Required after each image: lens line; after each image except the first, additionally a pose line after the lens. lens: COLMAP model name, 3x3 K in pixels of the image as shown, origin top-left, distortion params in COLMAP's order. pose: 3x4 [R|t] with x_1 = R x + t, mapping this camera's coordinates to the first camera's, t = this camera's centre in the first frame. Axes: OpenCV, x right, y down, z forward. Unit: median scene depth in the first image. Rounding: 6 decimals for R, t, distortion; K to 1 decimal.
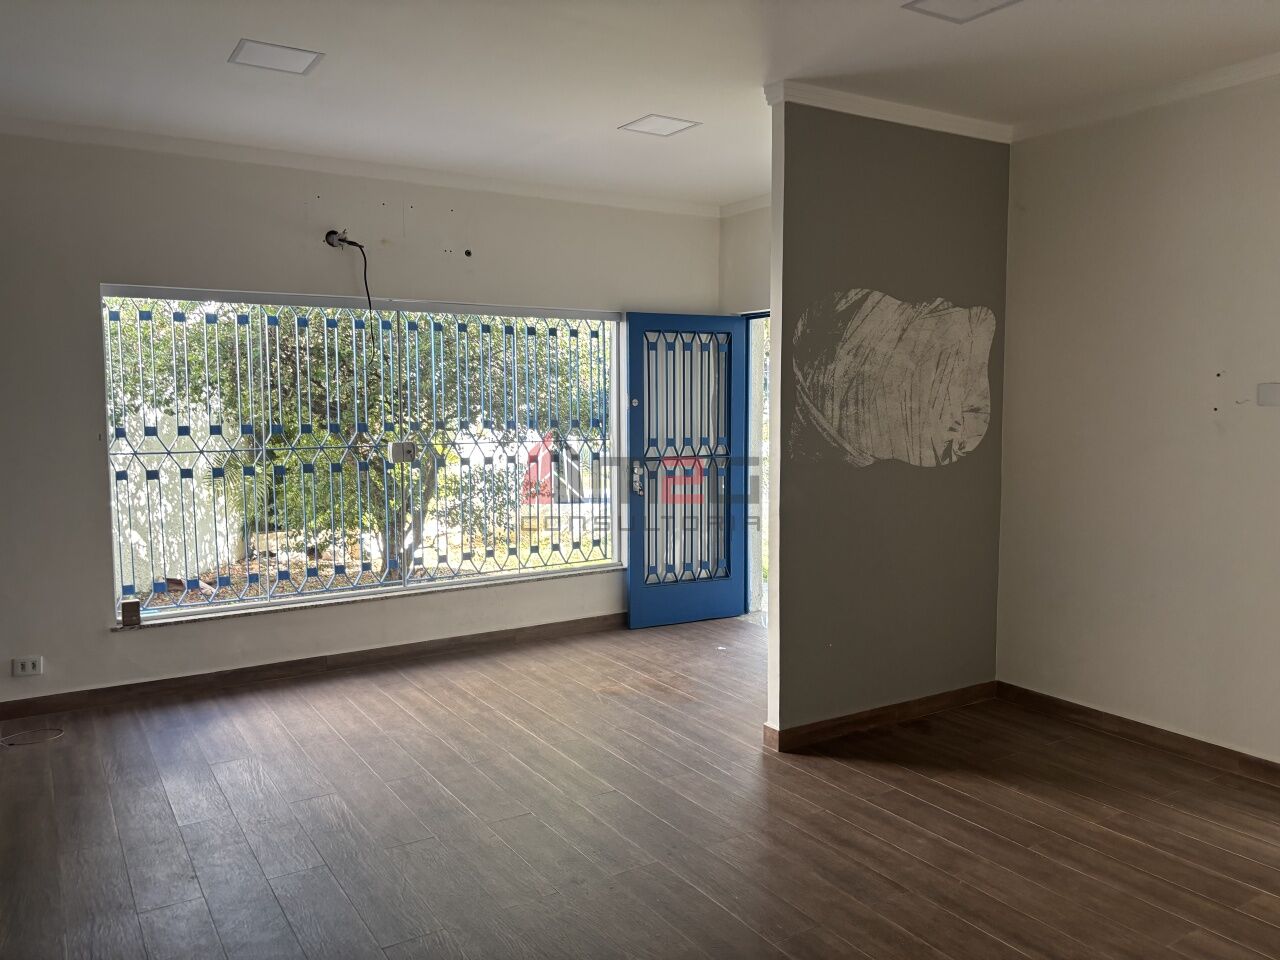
lens RADIAL K [[962.8, 0, 637.0], [0, 962.8, 469.0], [0, 0, 1]] dist [0.004947, -0.029123]
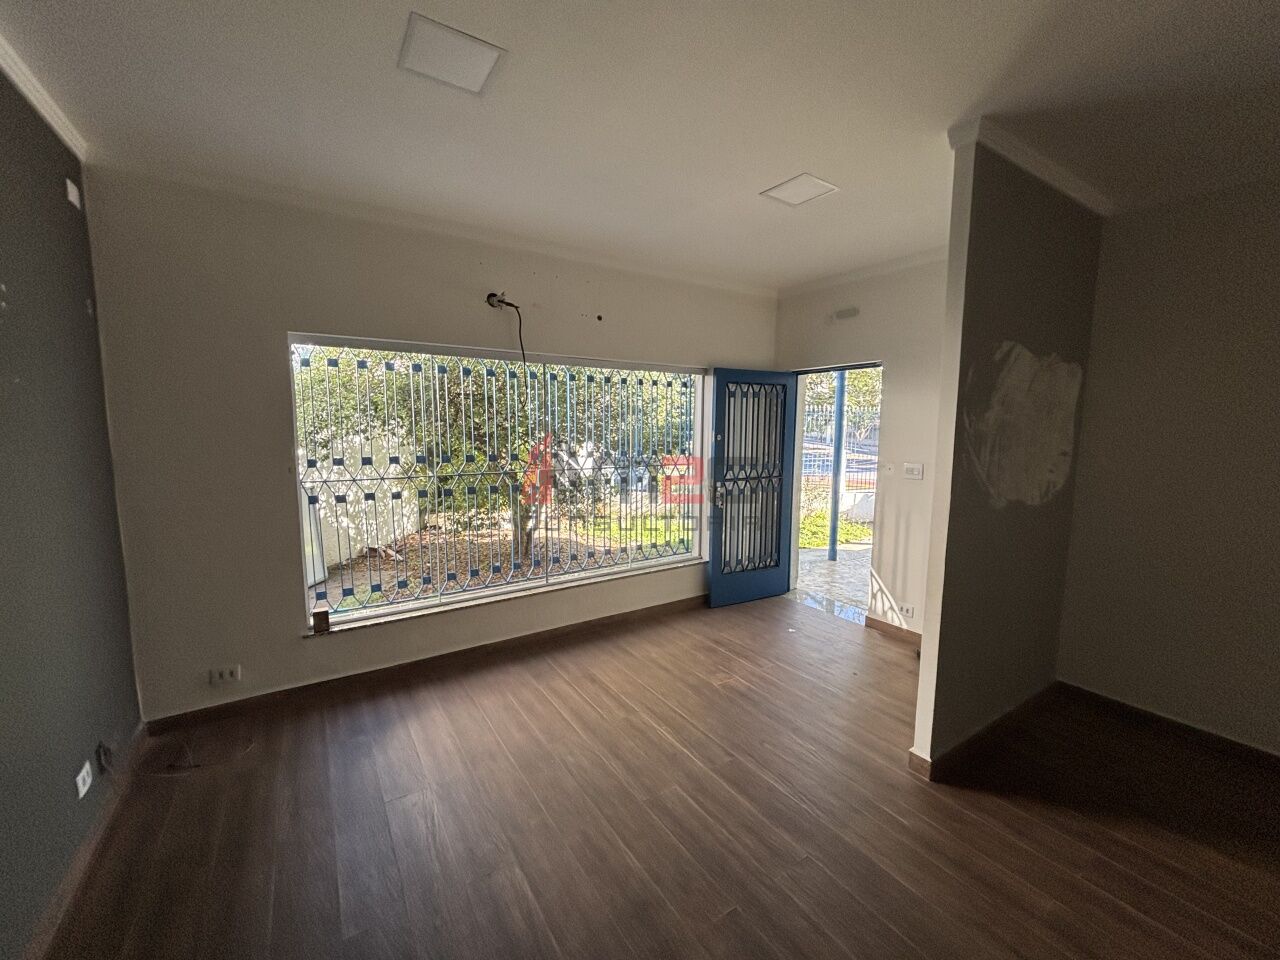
lens RADIAL K [[515.1, 0, 639.2], [0, 515.1, 478.1], [0, 0, 1]] dist [-0.020420, -0.000050]
pose [[0.999880, 0.008717, 0.012814, -0.161848], [-0.009114, 0.999470, 0.031265, -0.047202], [-0.012534, -0.031378, 0.999429, 0.410214]]
